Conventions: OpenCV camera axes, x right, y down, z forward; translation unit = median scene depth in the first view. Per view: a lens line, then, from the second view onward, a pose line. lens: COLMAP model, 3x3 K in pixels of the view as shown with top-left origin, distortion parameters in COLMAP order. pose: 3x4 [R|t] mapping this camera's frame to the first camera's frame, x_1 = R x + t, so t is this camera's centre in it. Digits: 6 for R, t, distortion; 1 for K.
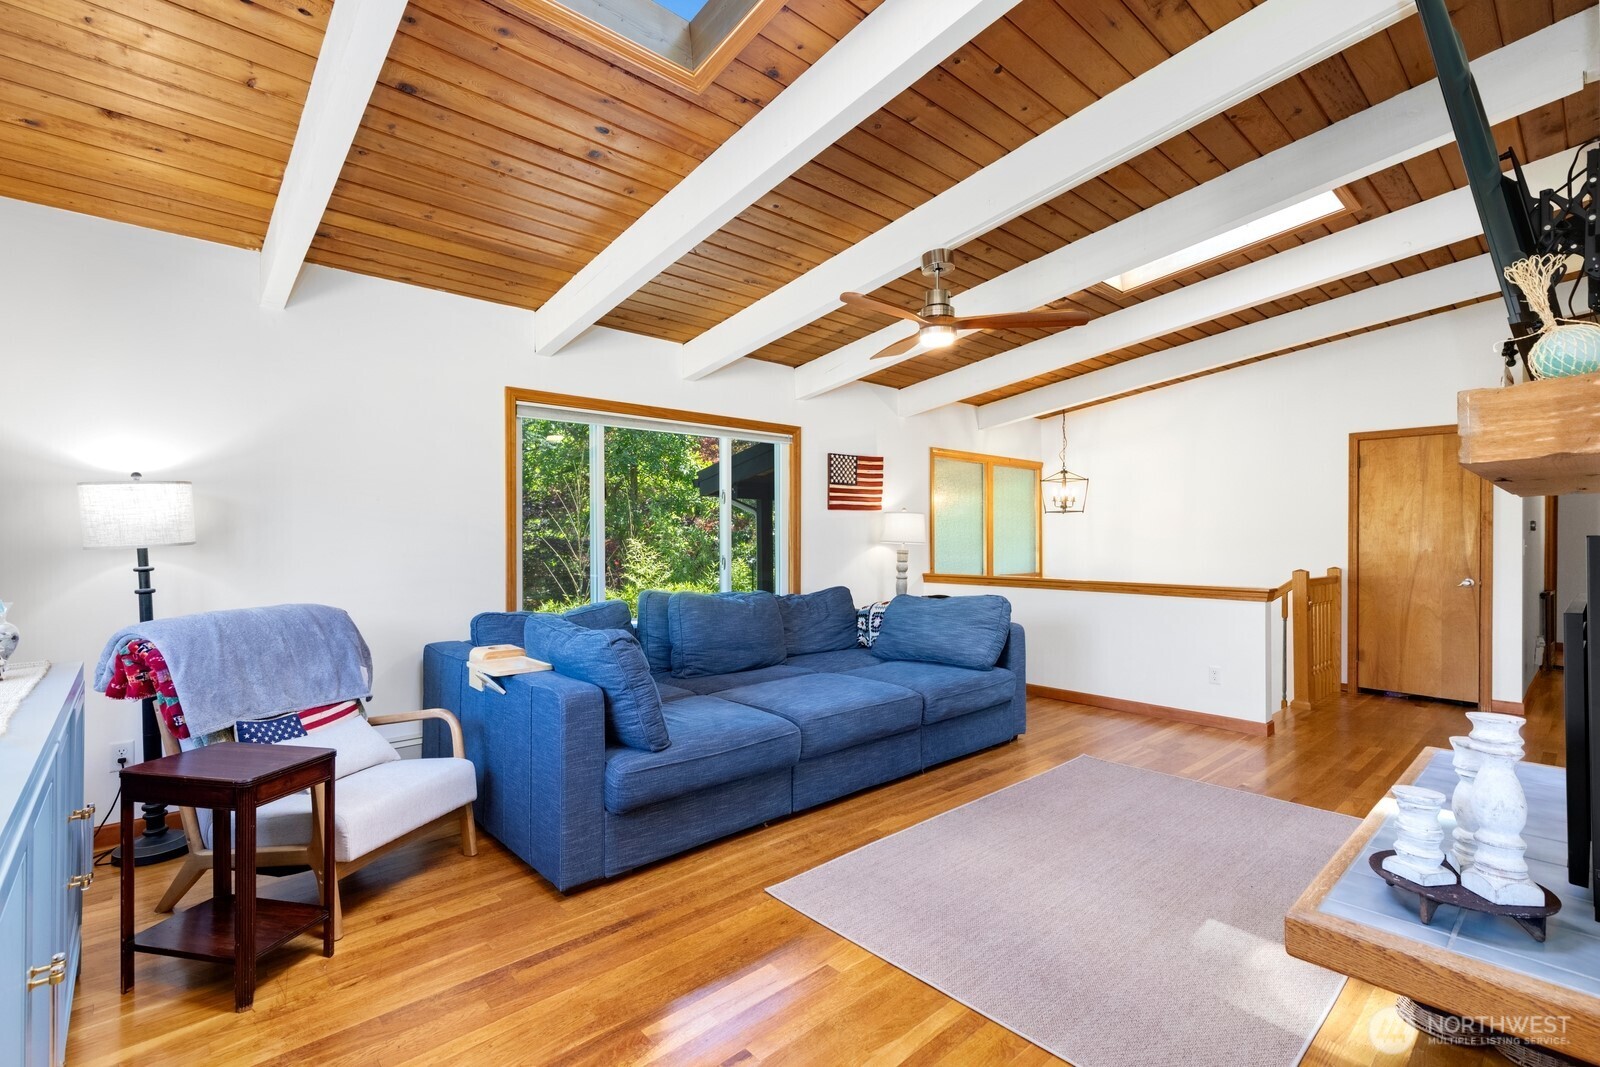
lens RADIAL K [[724.9, 0, 800.6], [0, 724.9, 533.6], [0, 0, 1]] dist [0.003846, 0.000491]
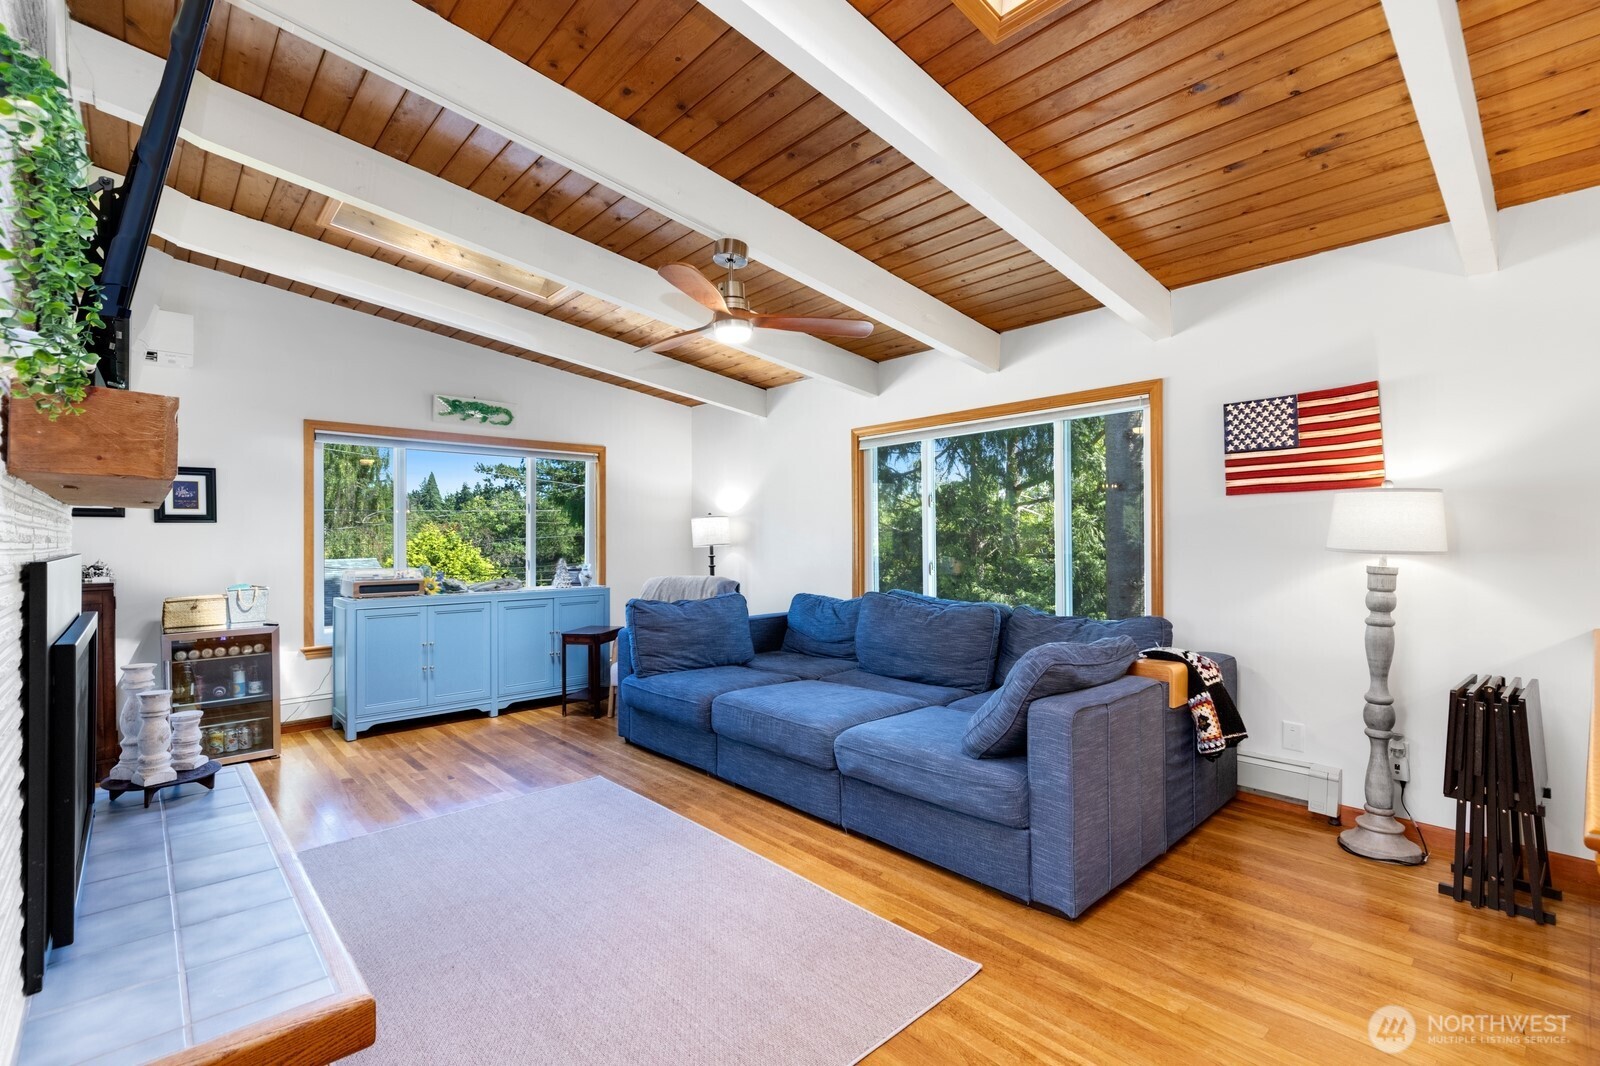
lens RADIAL K [[724.9, 0, 791.2], [0, 724.9, 538.6], [0, 0, 1]] dist [0.003846, 0.000491]
pose [[-0.001819, 0.001201, -0.999998, 1.010807], [0.012702, 0.999919, 0.001178, -0.002927], [0.999918, -0.012699, -0.001834, 0.968450]]
